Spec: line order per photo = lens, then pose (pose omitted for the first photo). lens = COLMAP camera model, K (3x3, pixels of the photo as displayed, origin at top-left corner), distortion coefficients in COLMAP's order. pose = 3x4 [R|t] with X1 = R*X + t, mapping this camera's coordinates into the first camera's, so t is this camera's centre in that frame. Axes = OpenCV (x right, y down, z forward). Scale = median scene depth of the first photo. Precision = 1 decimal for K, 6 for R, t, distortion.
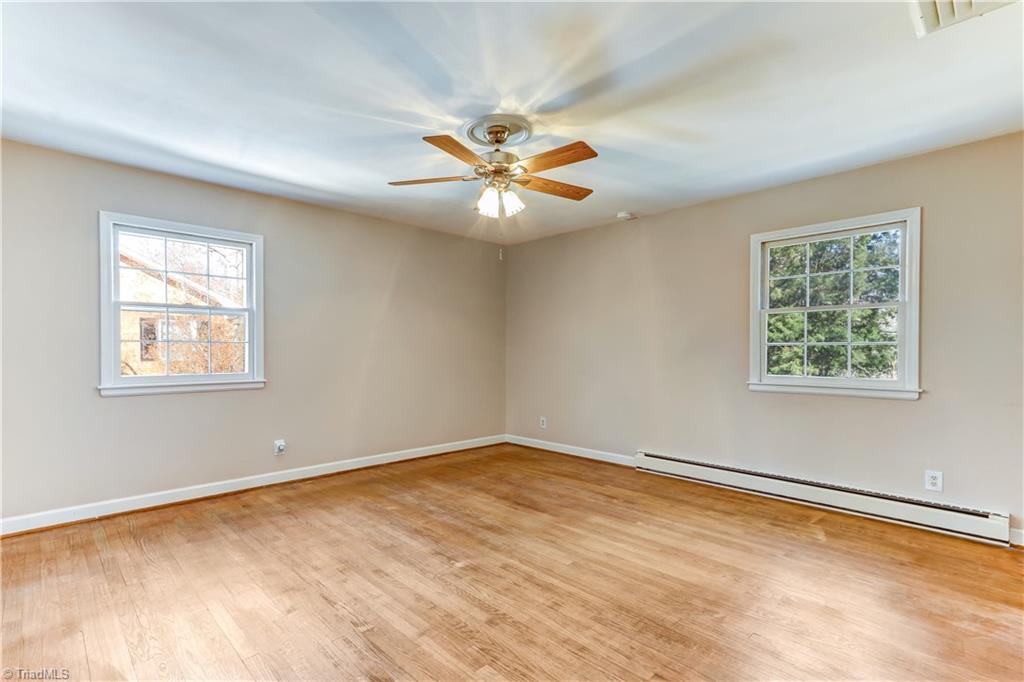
lens RADIAL K [[482.4, 0, 511.5], [0, 482.4, 348.8], [0, 0, 1]] dist [0.010897, 0.000319]
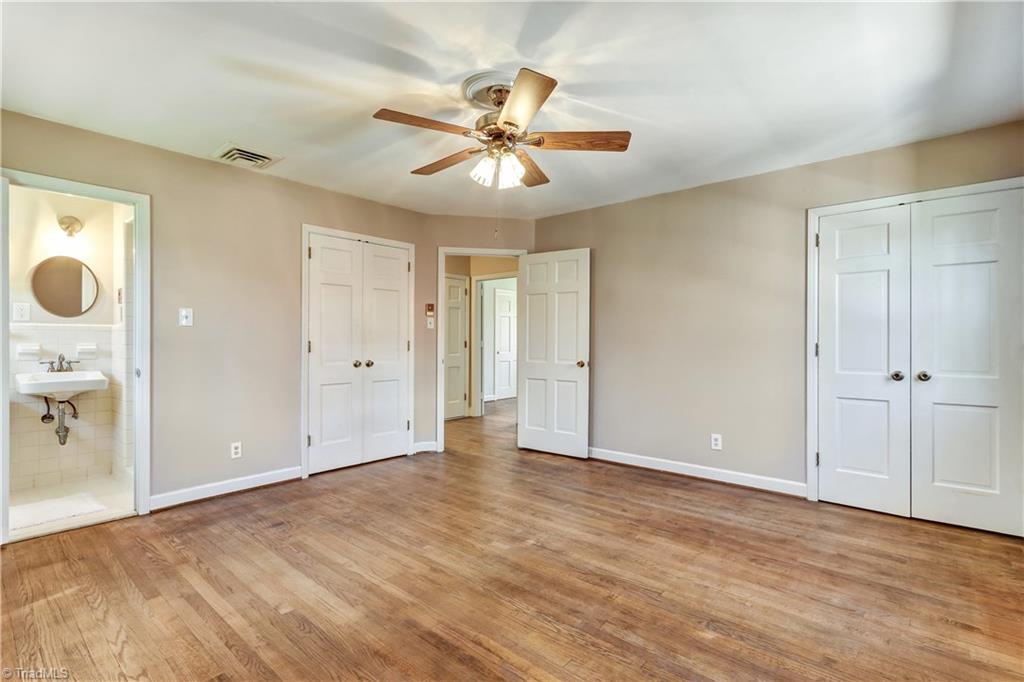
lens RADIAL K [[482.4, 0, 509.3], [0, 482.4, 337.6], [0, 0, 1]] dist [0.010897, 0.000319]
pose [[-0.997286, -0.005556, -0.073409, 0.026748], [-0.004932, 0.999950, -0.008688, 0.003730], [0.073454, -0.008302, -0.997264, 2.628382]]
